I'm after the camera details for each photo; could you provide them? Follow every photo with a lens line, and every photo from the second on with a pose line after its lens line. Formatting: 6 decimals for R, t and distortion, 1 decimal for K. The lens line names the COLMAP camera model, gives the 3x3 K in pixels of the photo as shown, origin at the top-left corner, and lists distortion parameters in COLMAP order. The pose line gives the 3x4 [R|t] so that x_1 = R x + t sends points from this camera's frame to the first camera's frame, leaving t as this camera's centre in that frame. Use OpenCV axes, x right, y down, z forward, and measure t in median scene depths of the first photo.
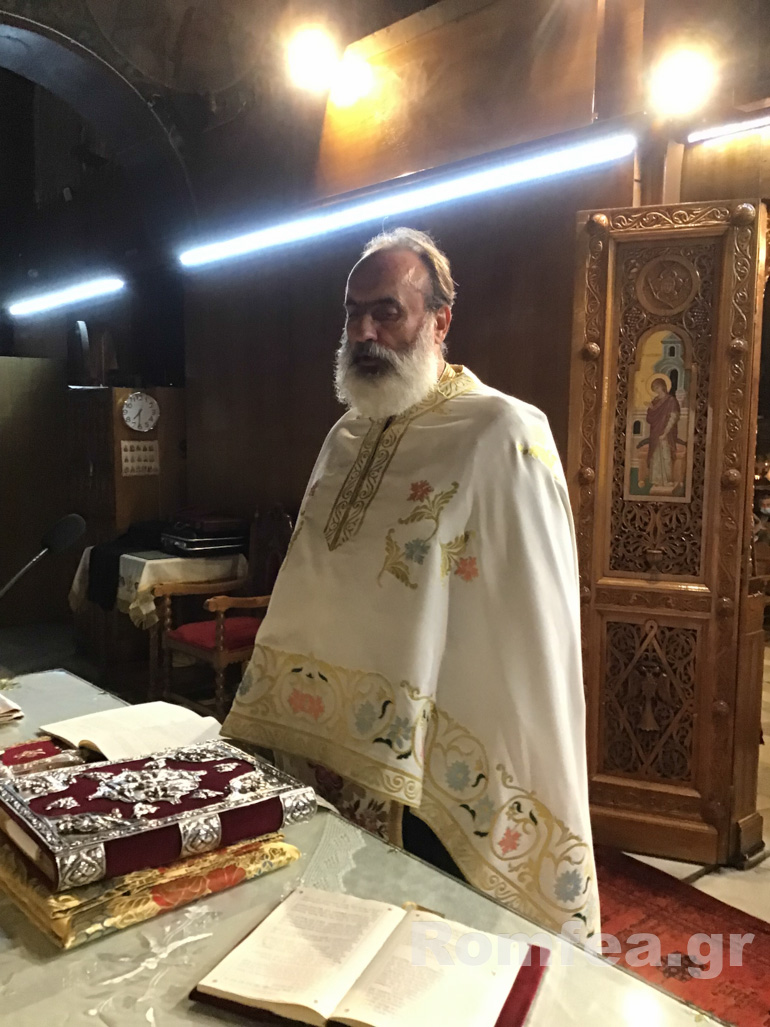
lens RADIAL K [[924.5, 0, 385.0], [0, 924.5, 513.5], [0, 0, 1]] dist [0.105928, -0.218347]
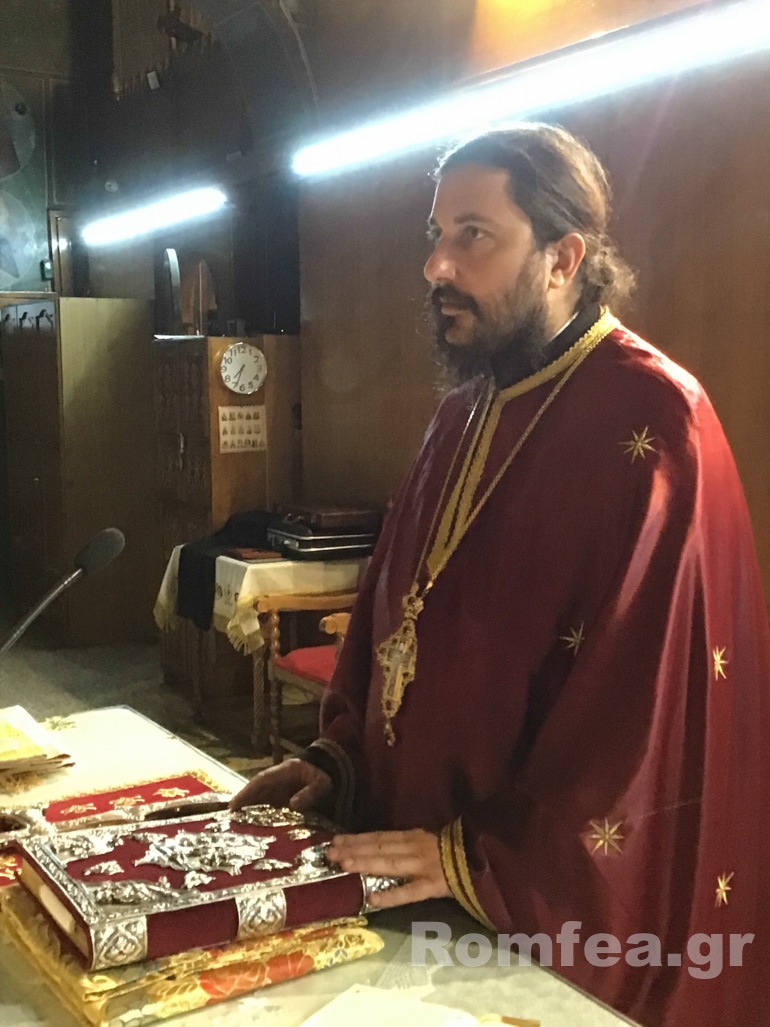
lens RADIAL K [[1292.2, 0, 385.0], [0, 1292.2, 513.5], [0, 0, 1]] dist [0.114245, -0.335473]
pose [[0.986915, 0.000319, -0.161240, 0.089629], [0.002019, 0.999895, 0.014338, -0.022762], [0.161227, -0.014475, 0.986811, -0.102117]]
